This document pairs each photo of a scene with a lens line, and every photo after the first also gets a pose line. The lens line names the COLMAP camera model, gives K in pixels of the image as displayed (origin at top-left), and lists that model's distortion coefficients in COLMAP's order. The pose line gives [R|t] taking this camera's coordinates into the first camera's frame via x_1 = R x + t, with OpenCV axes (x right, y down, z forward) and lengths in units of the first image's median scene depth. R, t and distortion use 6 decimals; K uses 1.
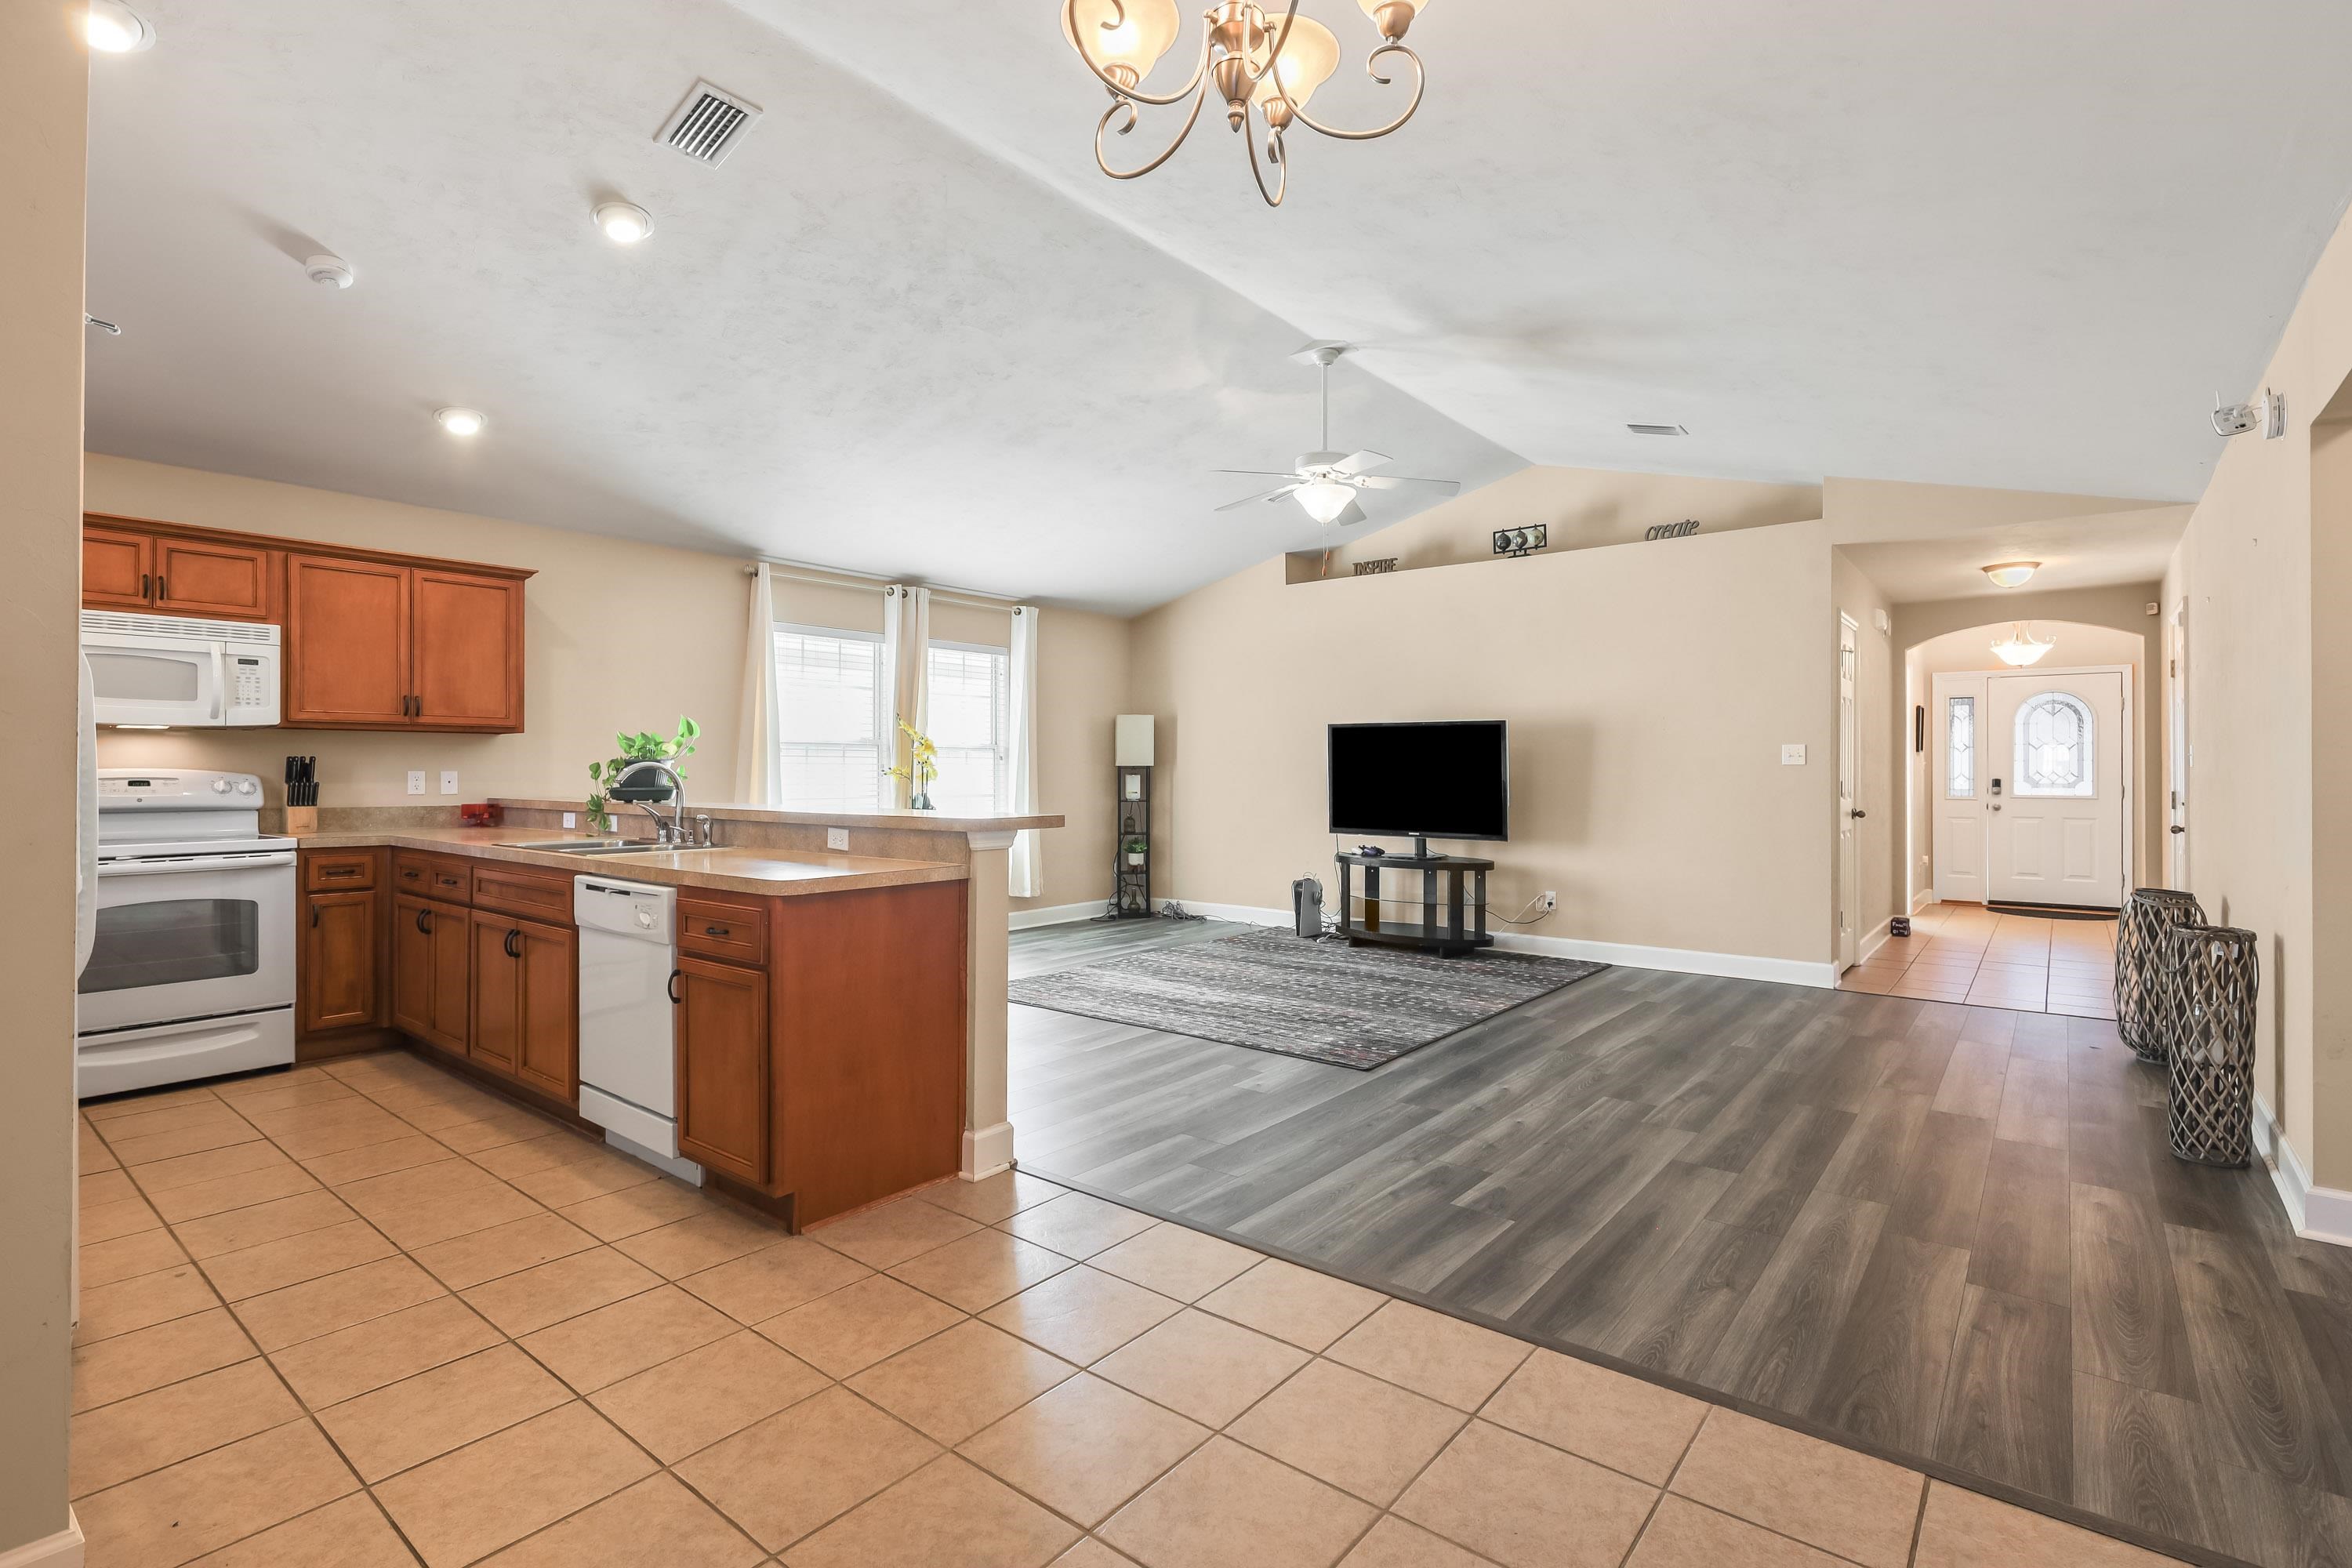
lens RADIAL K [[1093.1, 0, 1191.2], [0, 1093.1, 766.5], [0, 0, 1]] dist [-0.001099, 0.000347]
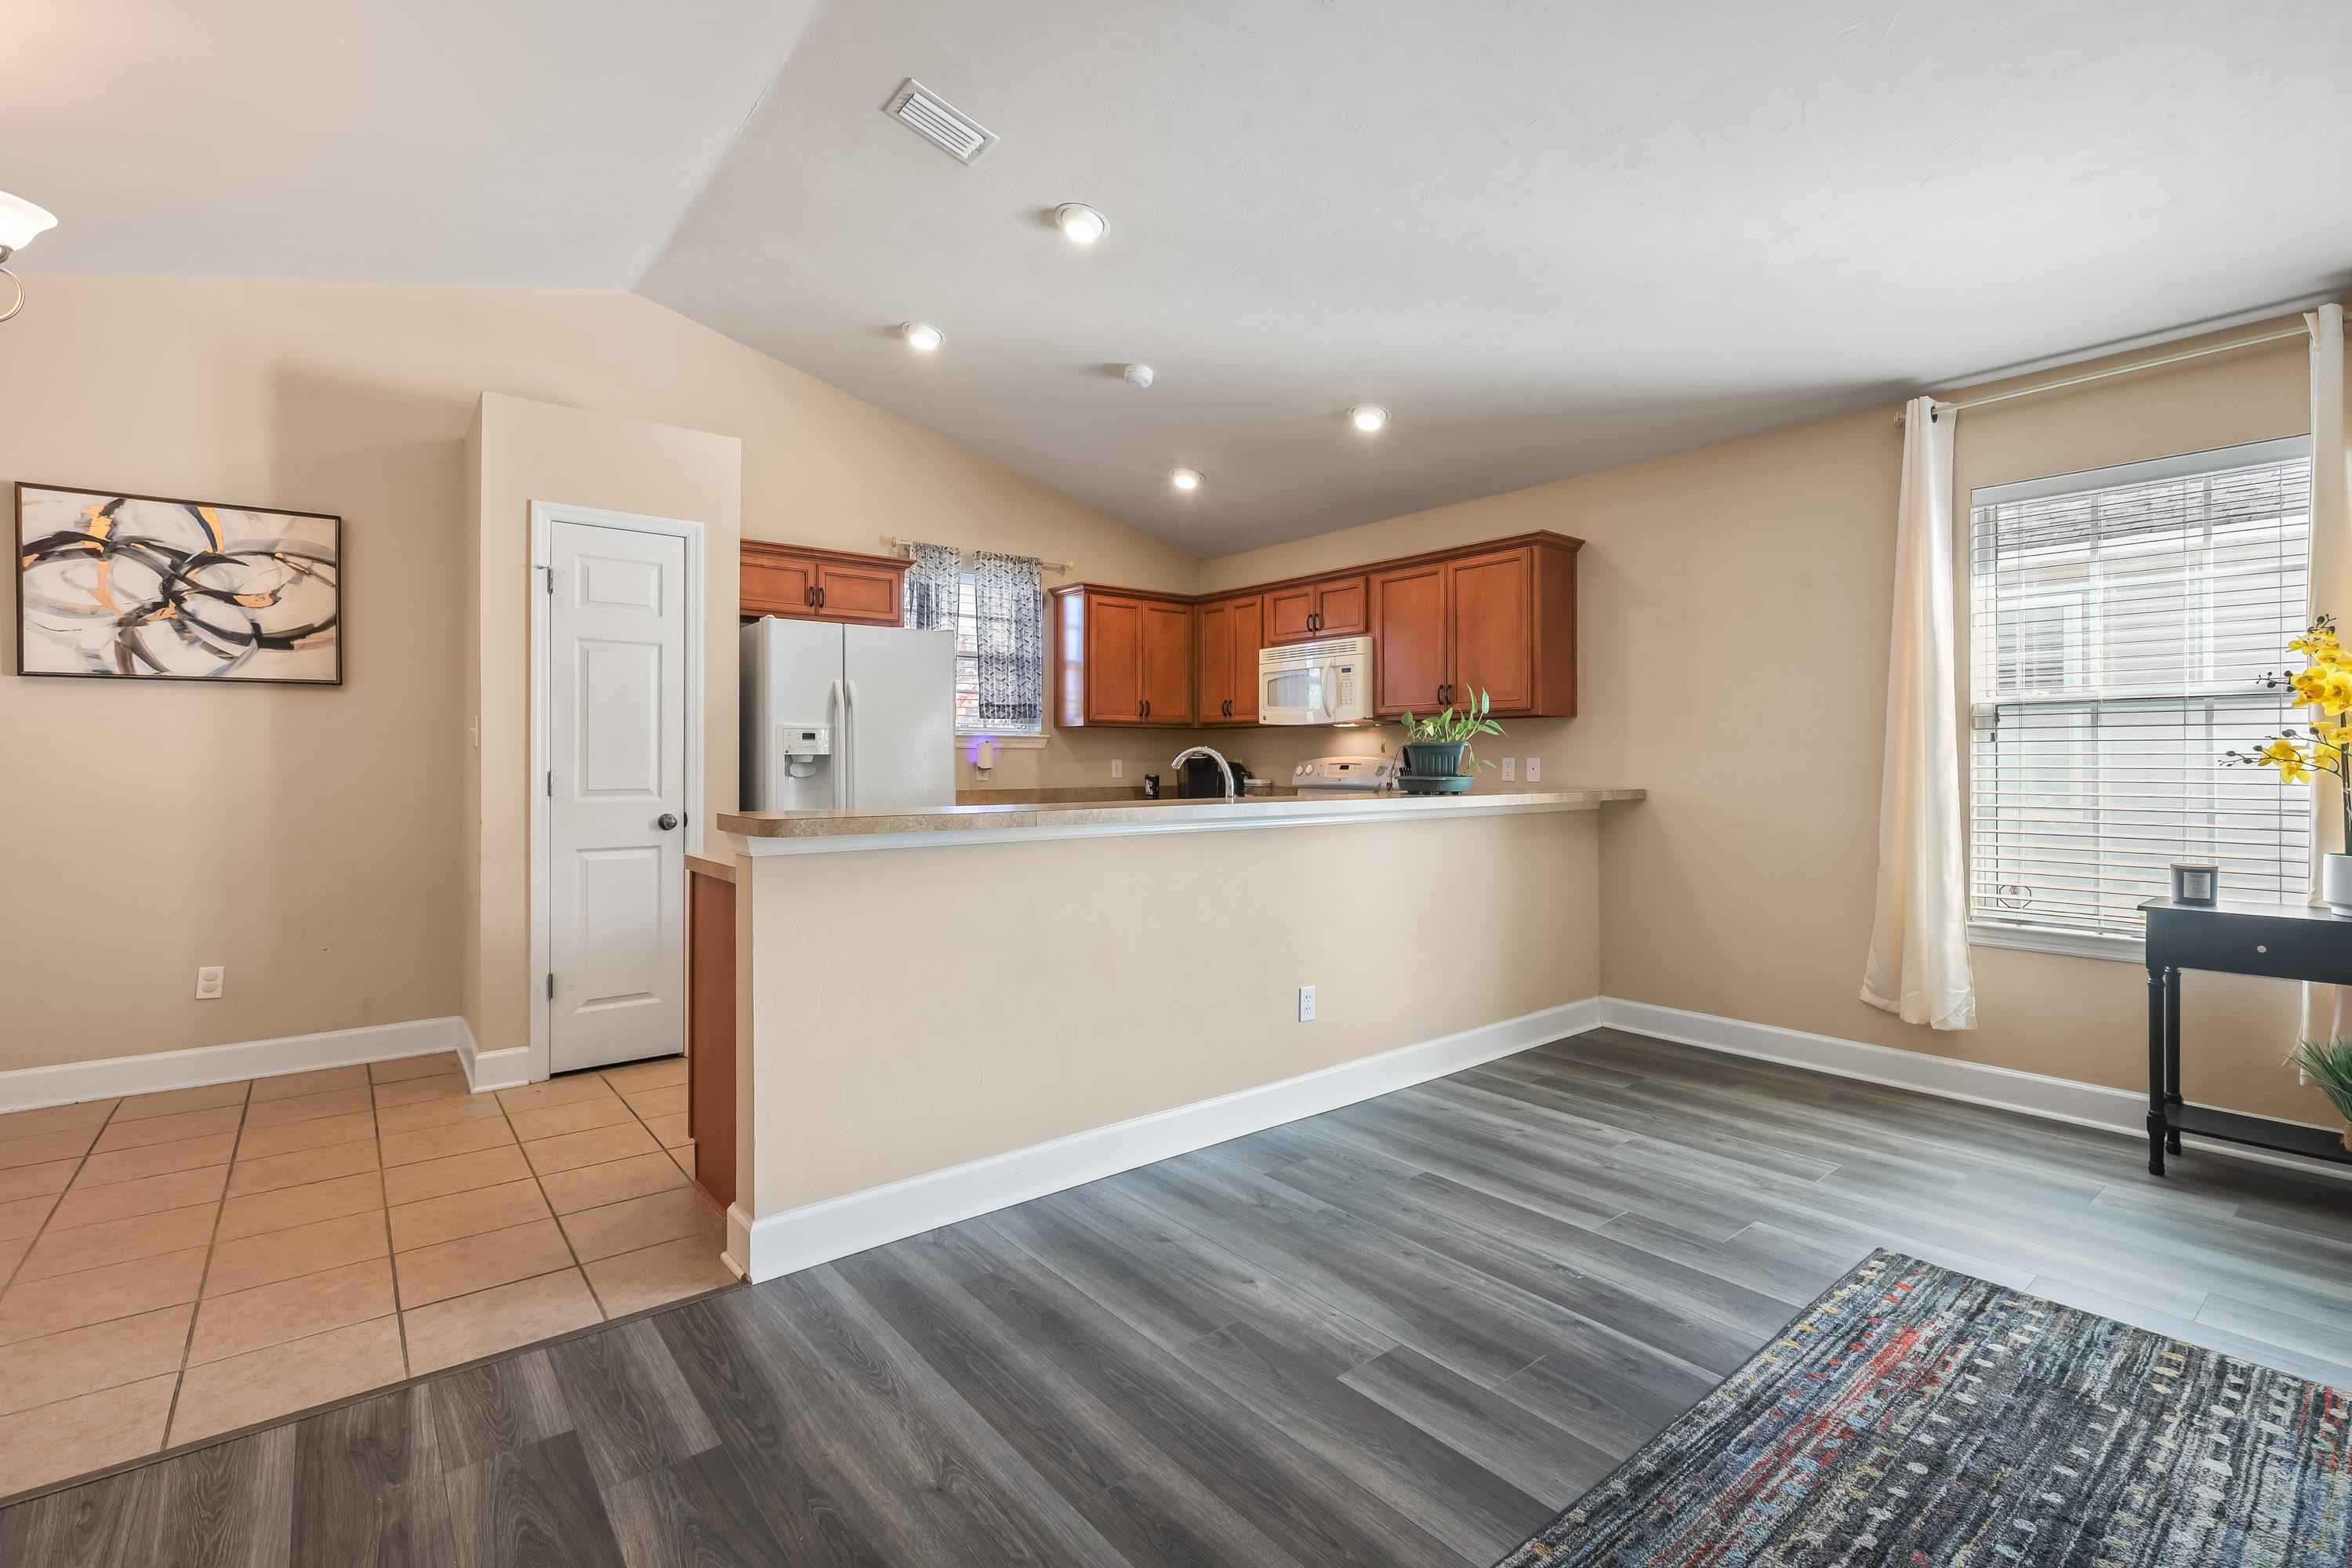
lens RADIAL K [[1065.7, 0, 1187.3], [0, 1065.7, 761.3], [0, 0, 1]] dist [0.001190, 0.000488]
pose [[-0.216906, -0.000213, -0.976192, 0.324999], [0.003863, 0.999992, -0.001076, 0.007673], [0.976185, -0.004004, -0.216904, 0.978014]]
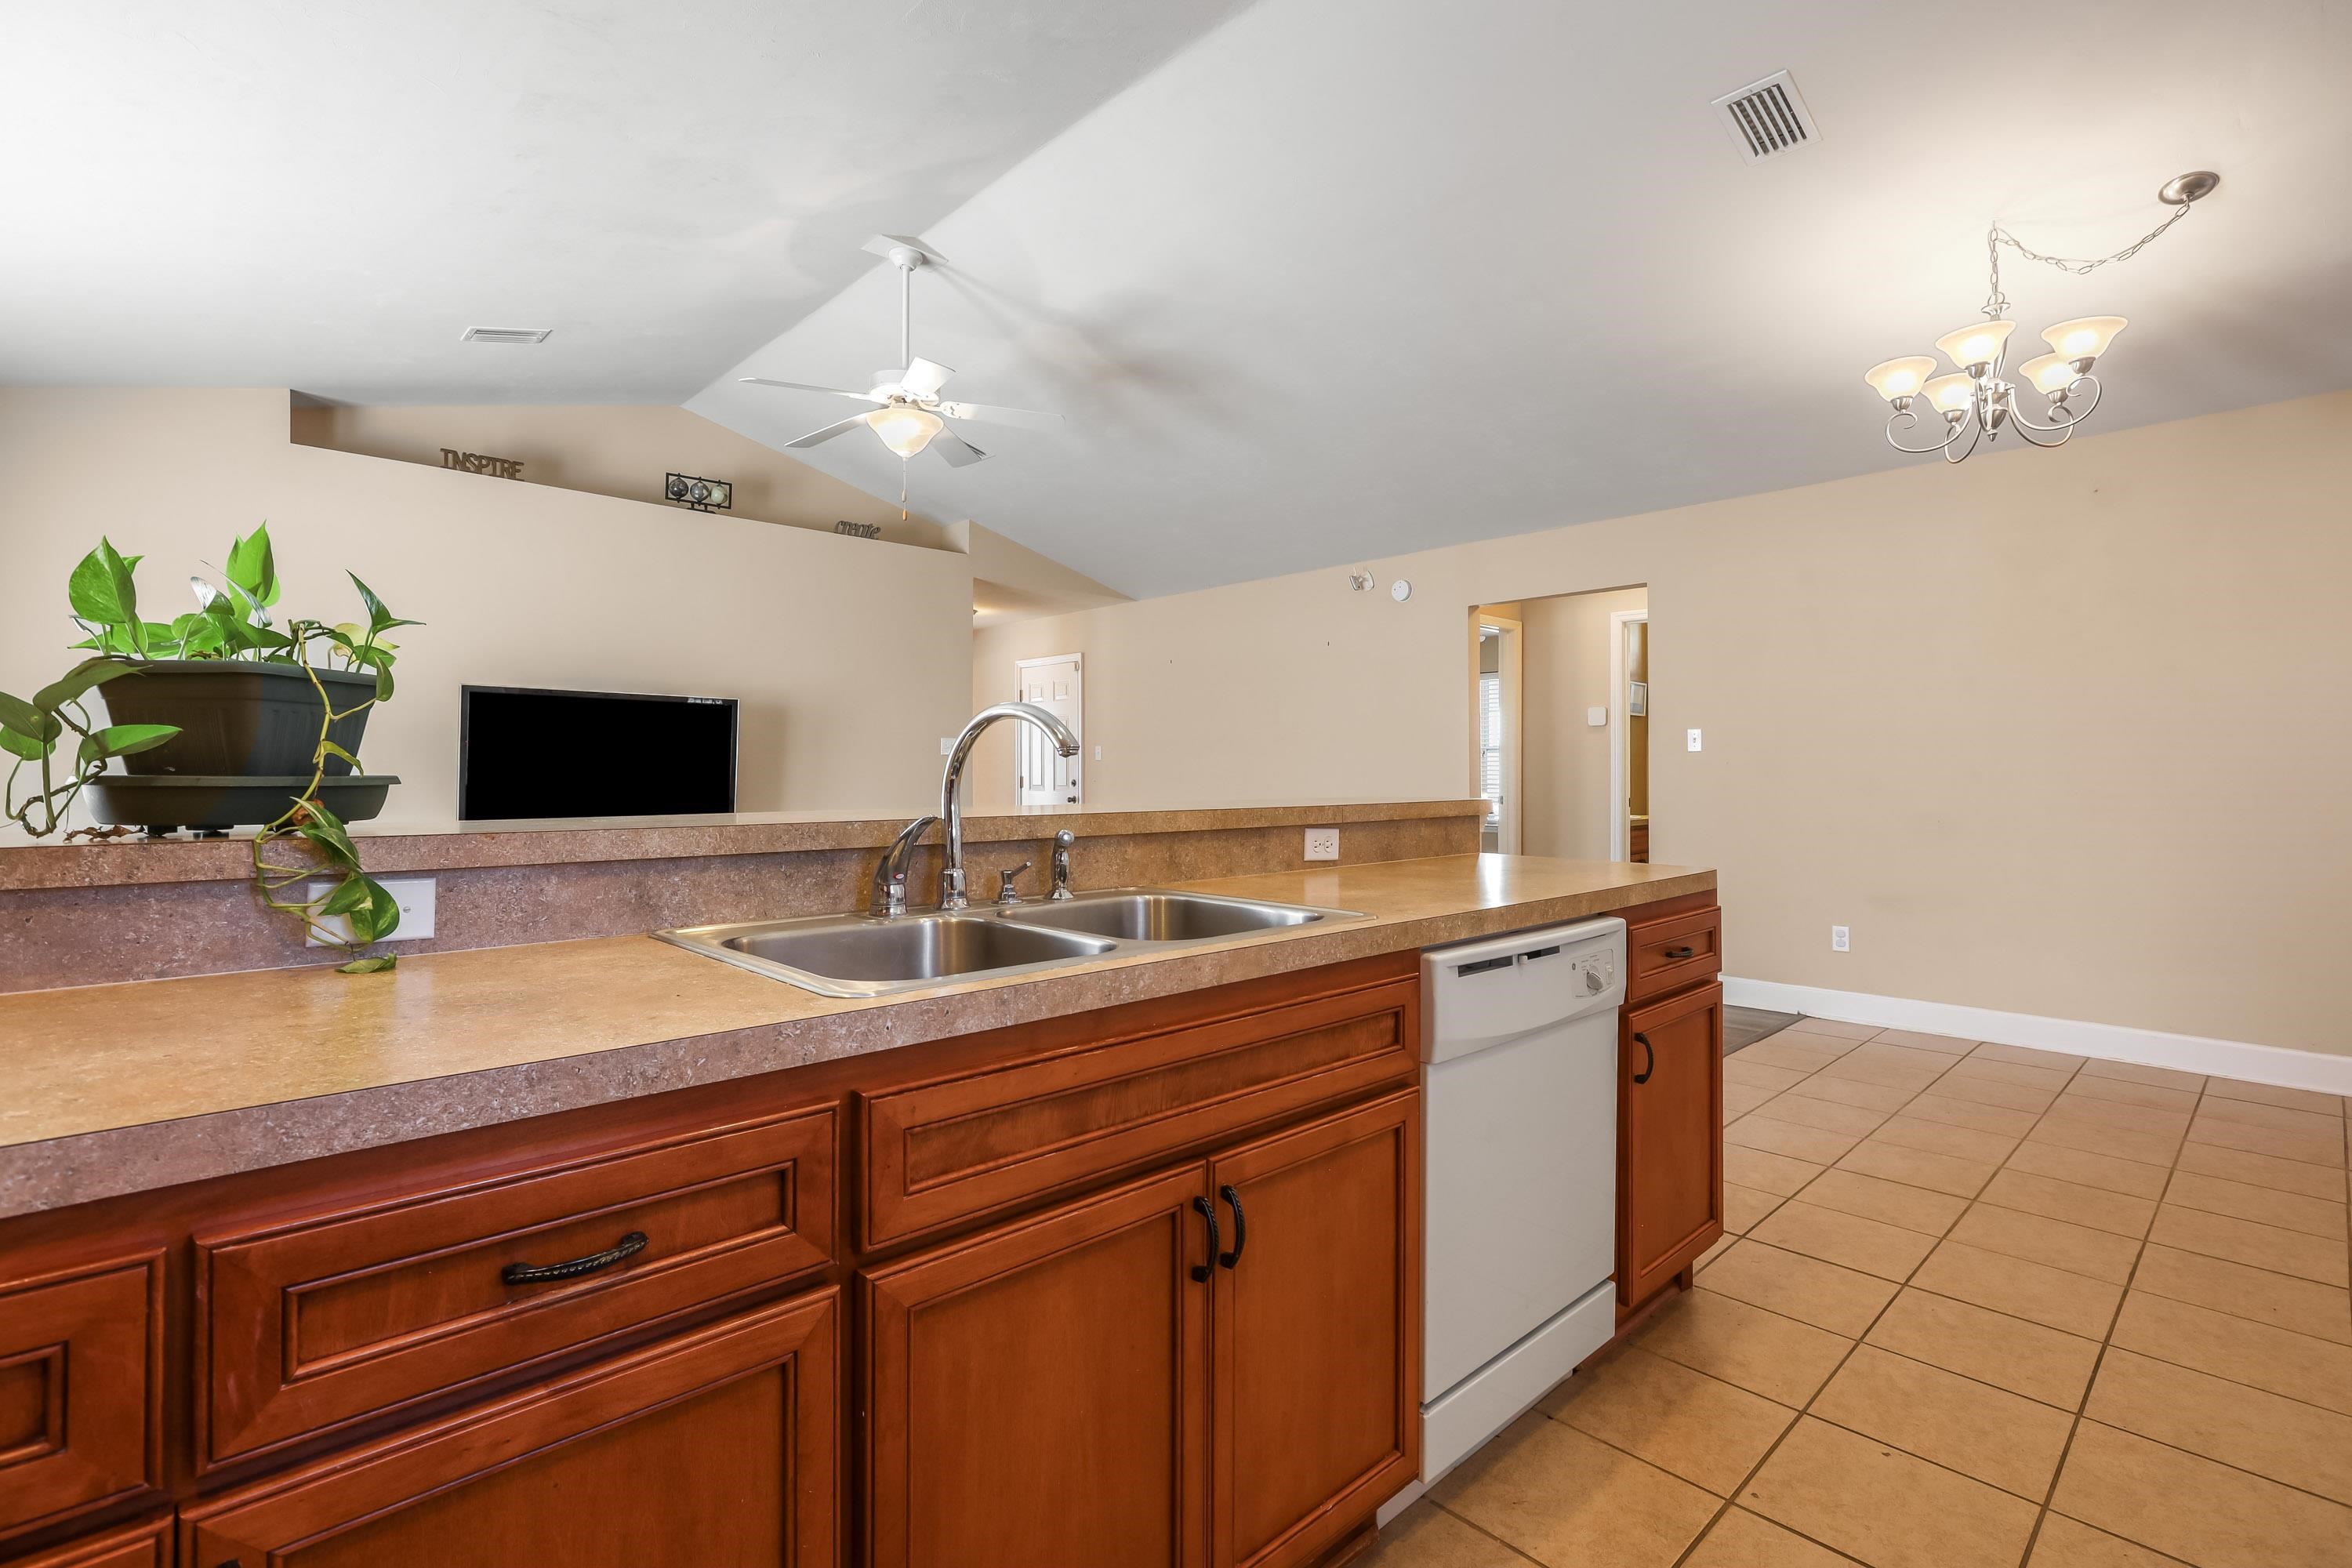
lens RADIAL K [[1074.1, 0, 1191.9], [0, 1074.1, 756.9], [0, 0, 1]] dist [-0.002101, -0.000100]
pose [[0.133323, 0.012214, 0.990997, -0.715825], [-0.004650, 0.999921, -0.011699, 0.015988], [-0.991062, -0.003048, 0.133370, 0.730176]]
